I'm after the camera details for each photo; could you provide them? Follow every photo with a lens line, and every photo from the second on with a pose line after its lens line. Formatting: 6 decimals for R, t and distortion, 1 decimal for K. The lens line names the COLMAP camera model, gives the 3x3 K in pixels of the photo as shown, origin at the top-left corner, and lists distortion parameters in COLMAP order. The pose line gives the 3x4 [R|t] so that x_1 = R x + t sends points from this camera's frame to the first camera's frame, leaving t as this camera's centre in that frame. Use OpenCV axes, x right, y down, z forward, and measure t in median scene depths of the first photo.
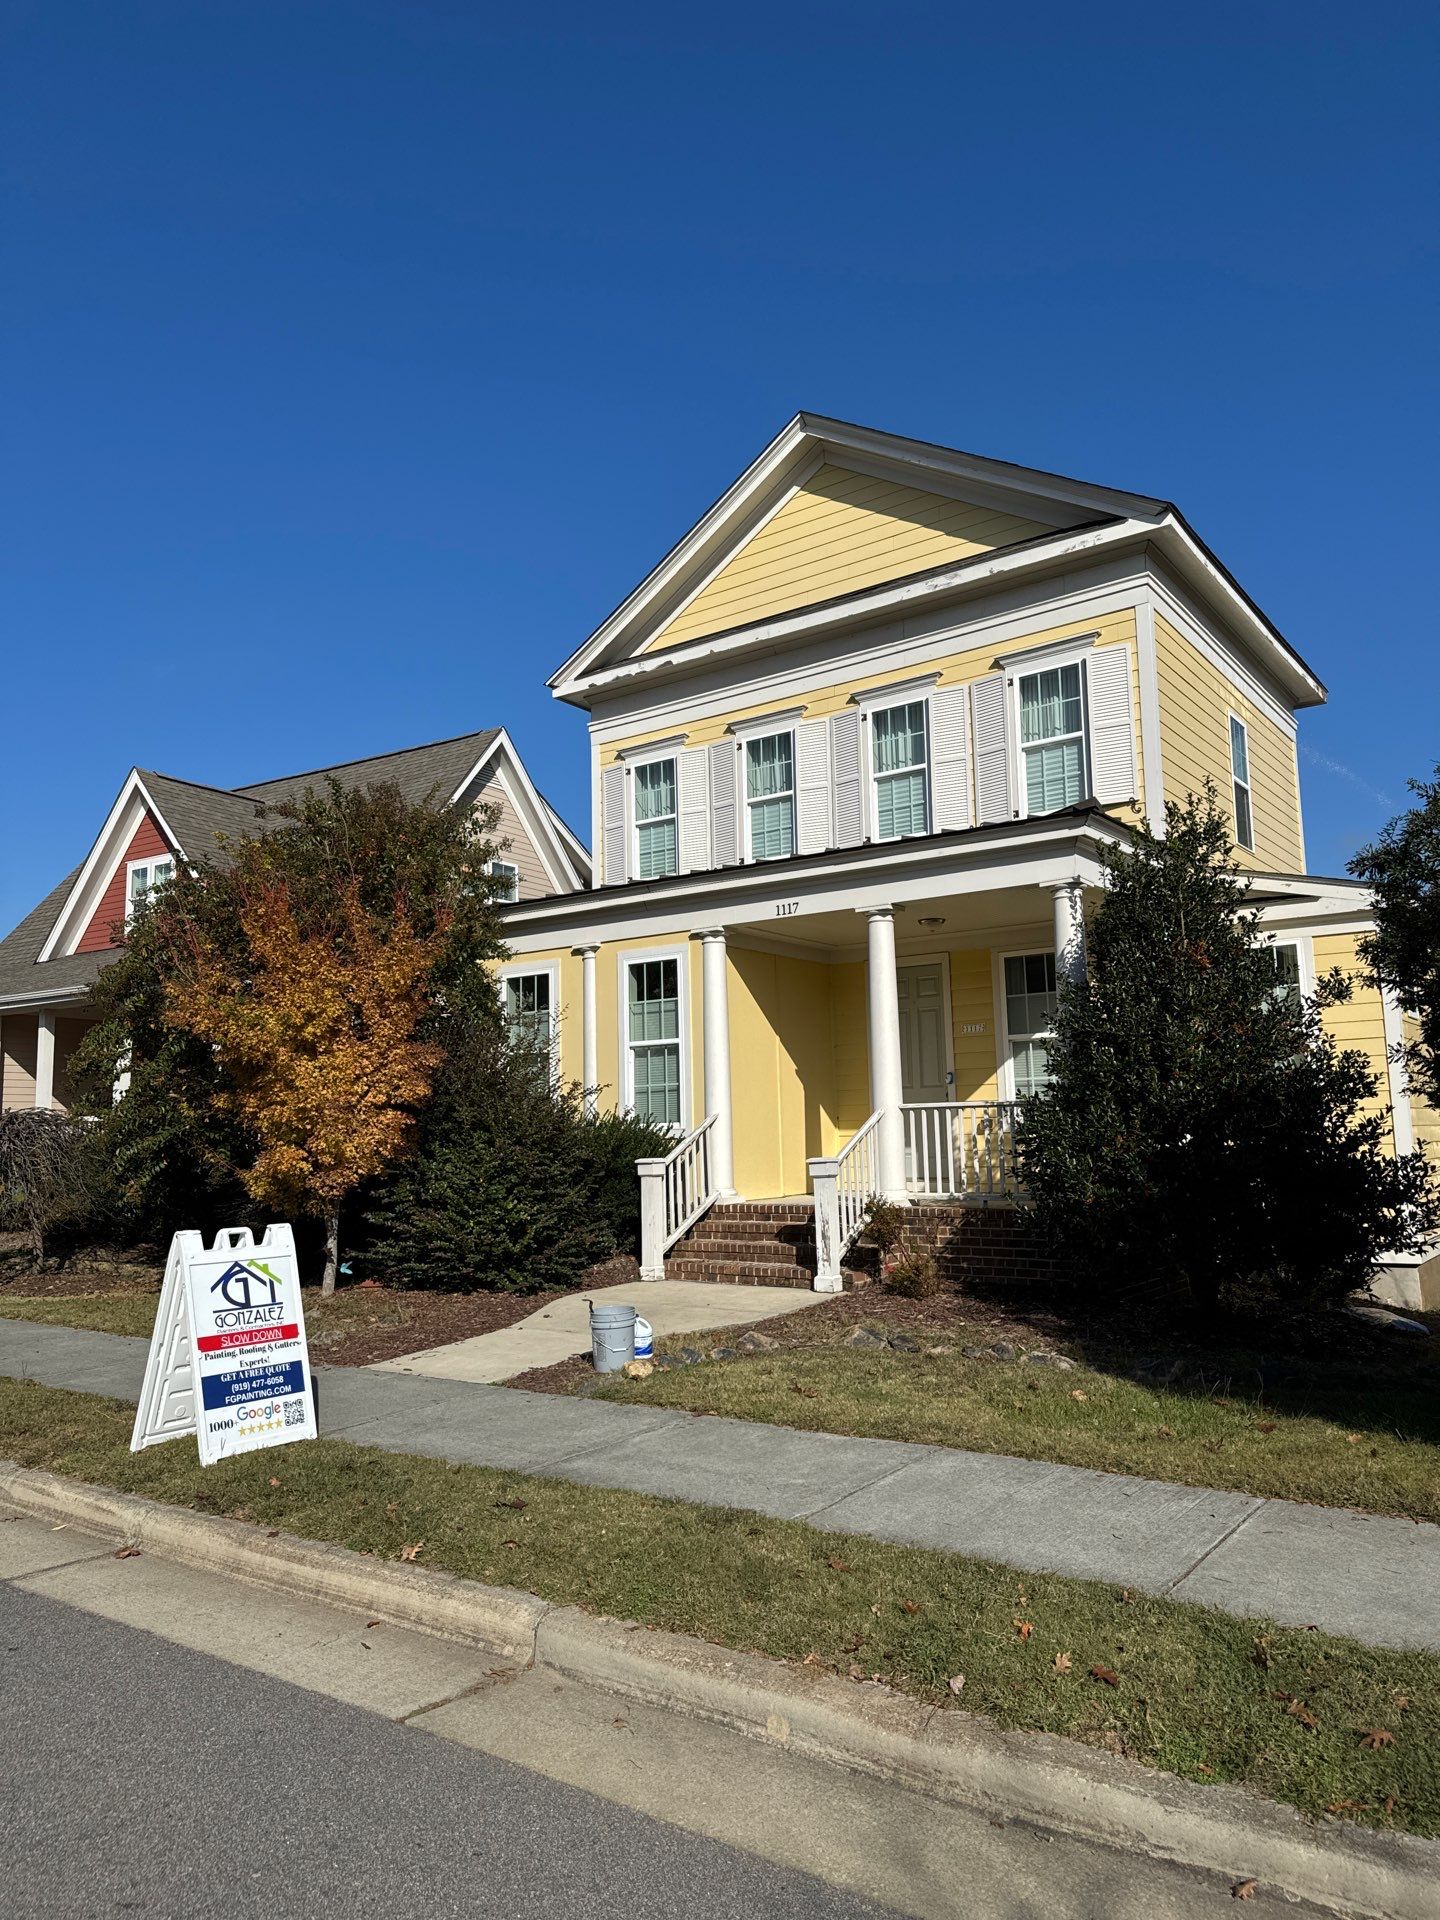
lens RADIAL K [[1319.4, 0, 710.6], [0, 1319.4, 948.8], [0, 0, 1]] dist [0.042786, -0.032742]
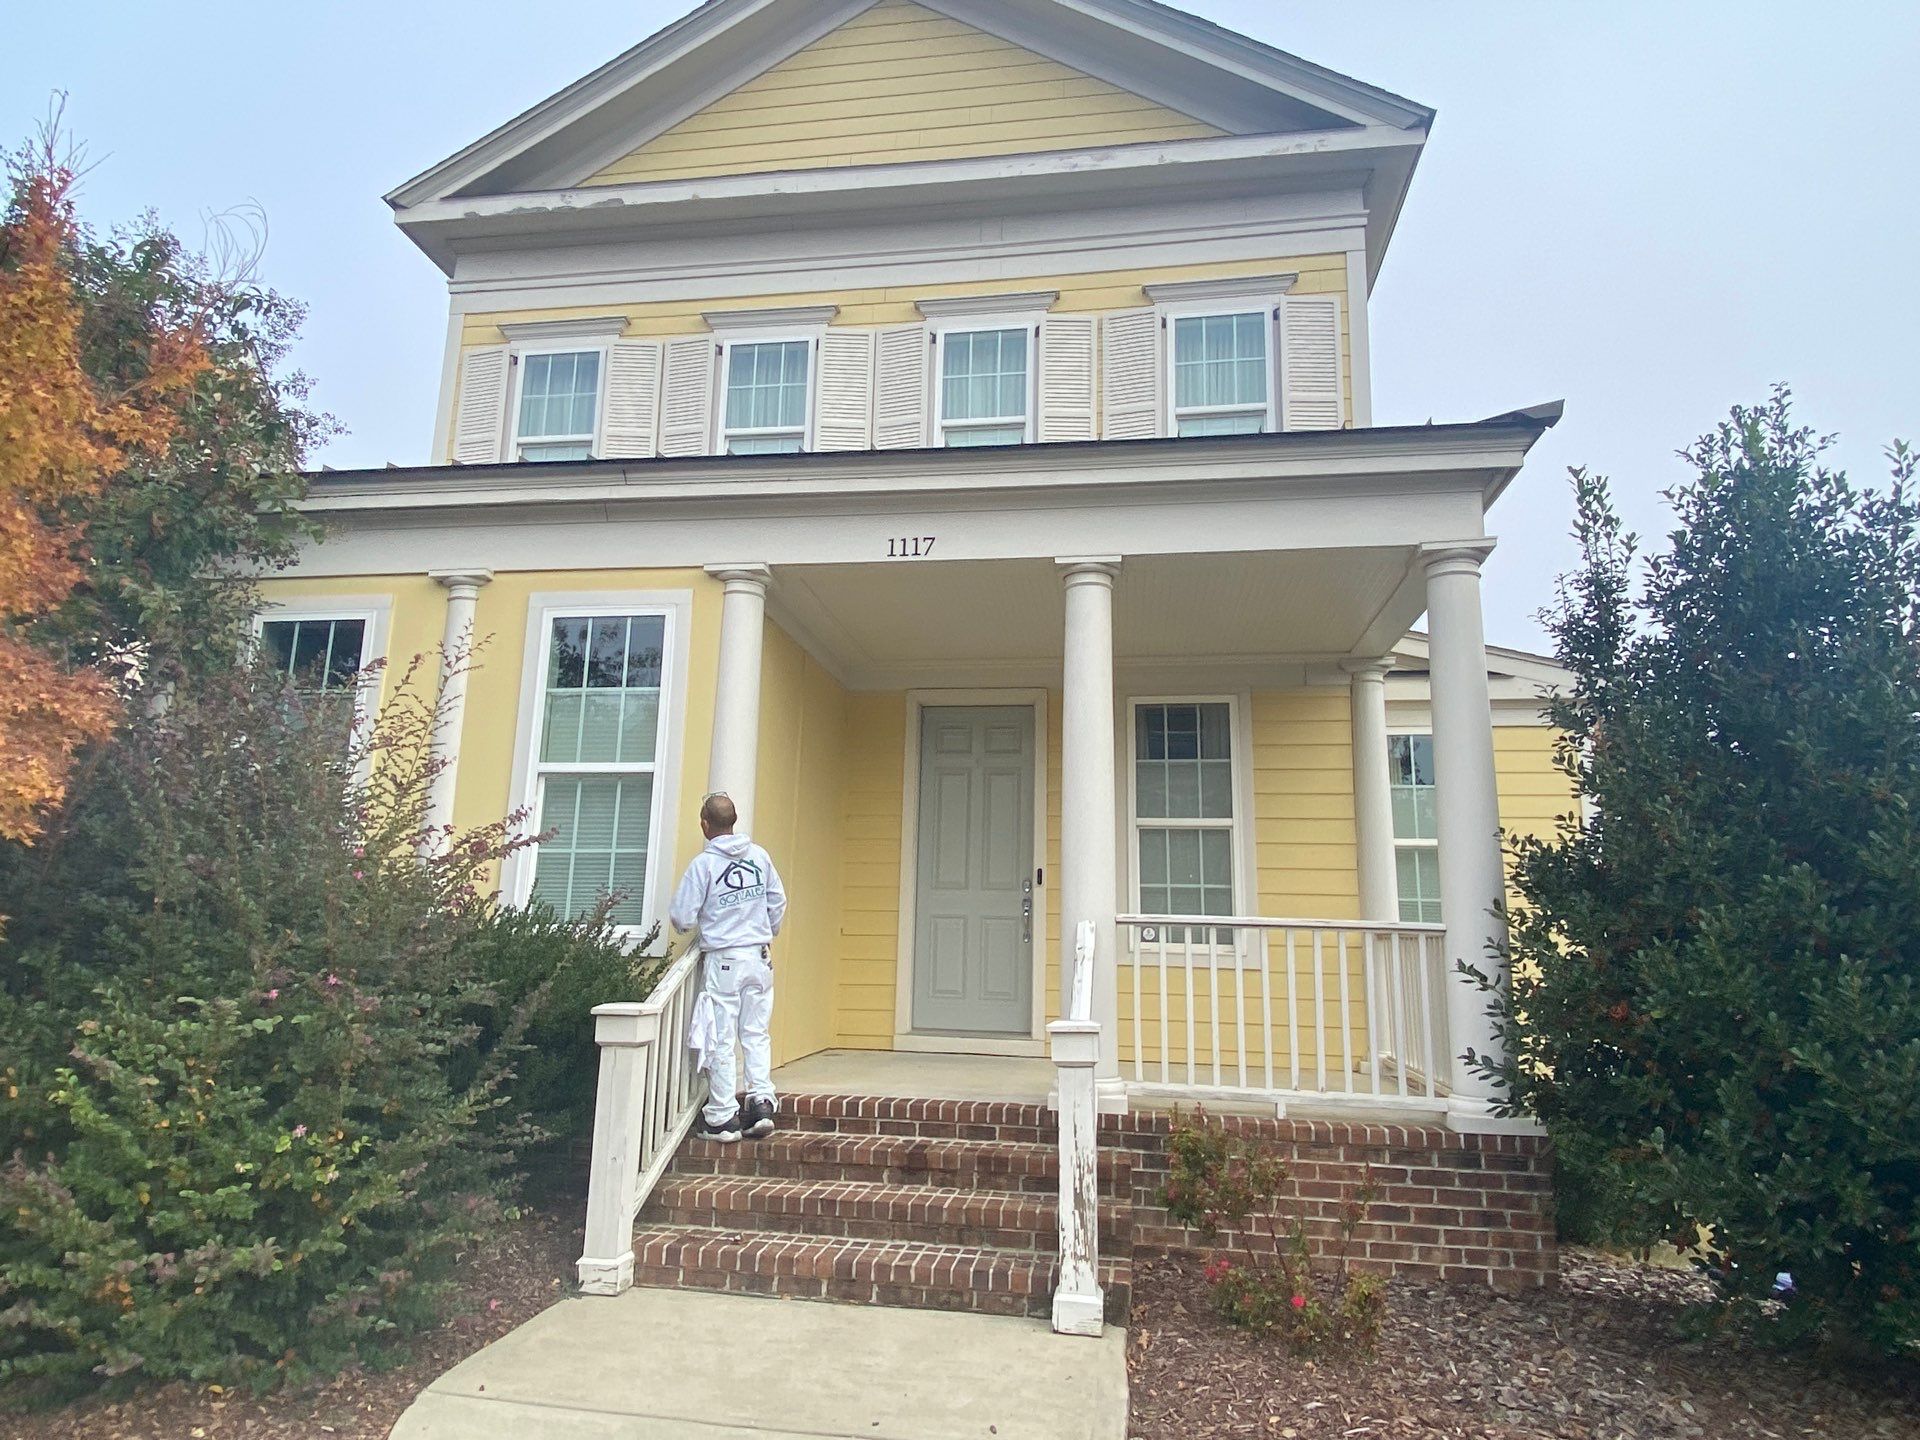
lens RADIAL K [[1137.8, 0, 960.2], [0, 1137.8, 715.0], [0, 0, 1]] dist [0.018496, -0.004042]
pose [[0.888401, 0.133038, 0.439368, -0.158267], [-0.107531, 0.990767, -0.082571, 0.098207], [-0.446296, 0.026111, 0.894504, 0.731490]]
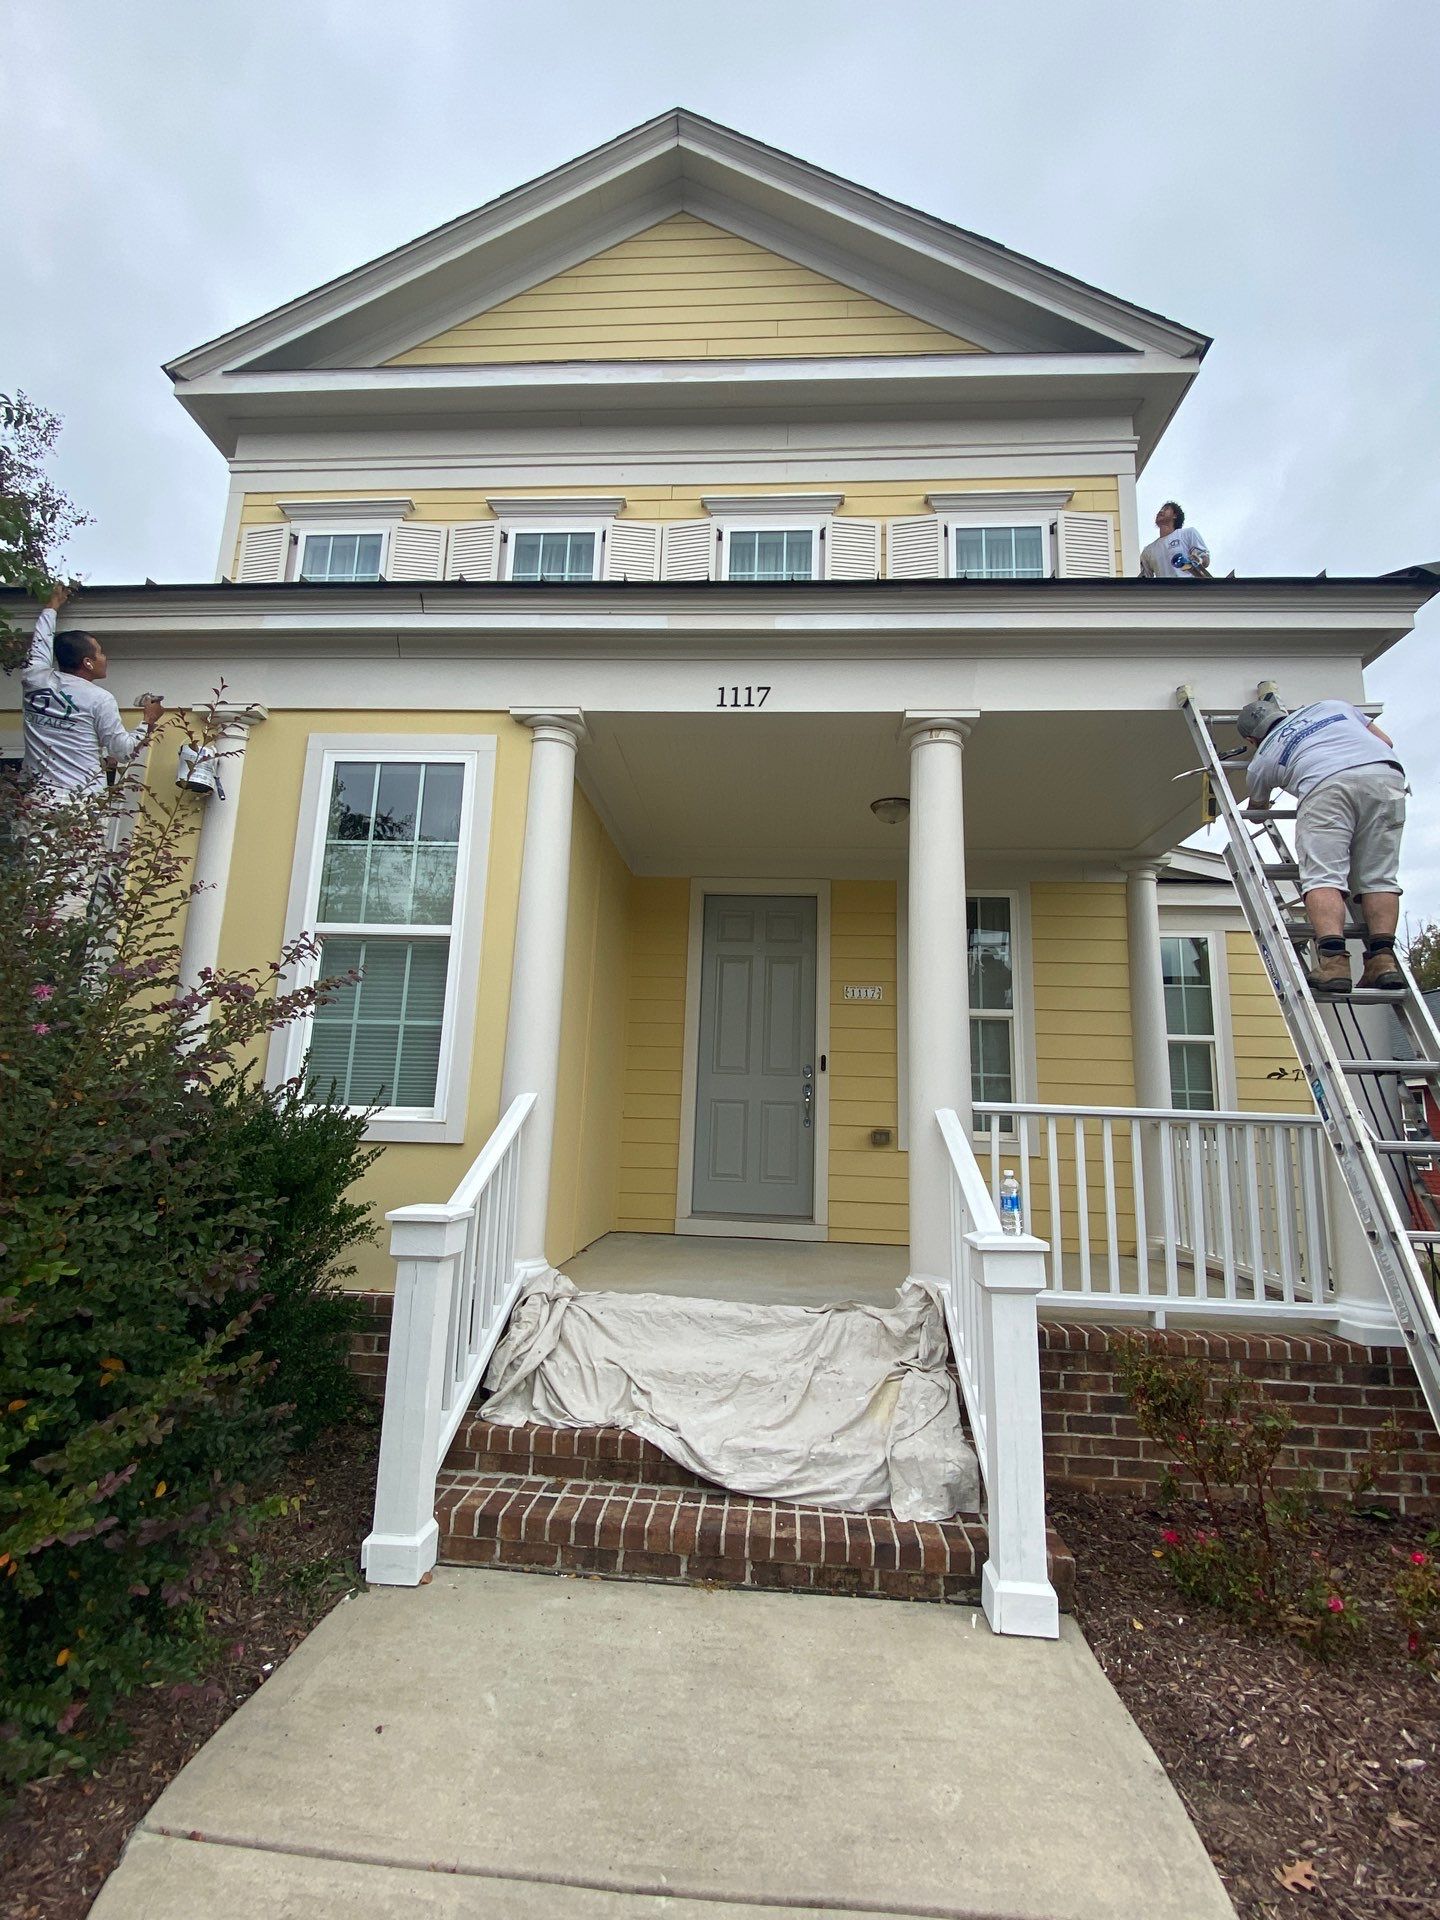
lens RADIAL K [[897.0, 0, 726.5], [0, 897.0, 957.0], [0, 0, 1]] dist [-0.003020, -0.002507]
pose [[0.843129, 0.147786, 0.517003, -0.139716], [-0.126941, 0.989018, -0.075696, 0.121360], [-0.522512, -0.001807, 0.852630, 0.919828]]
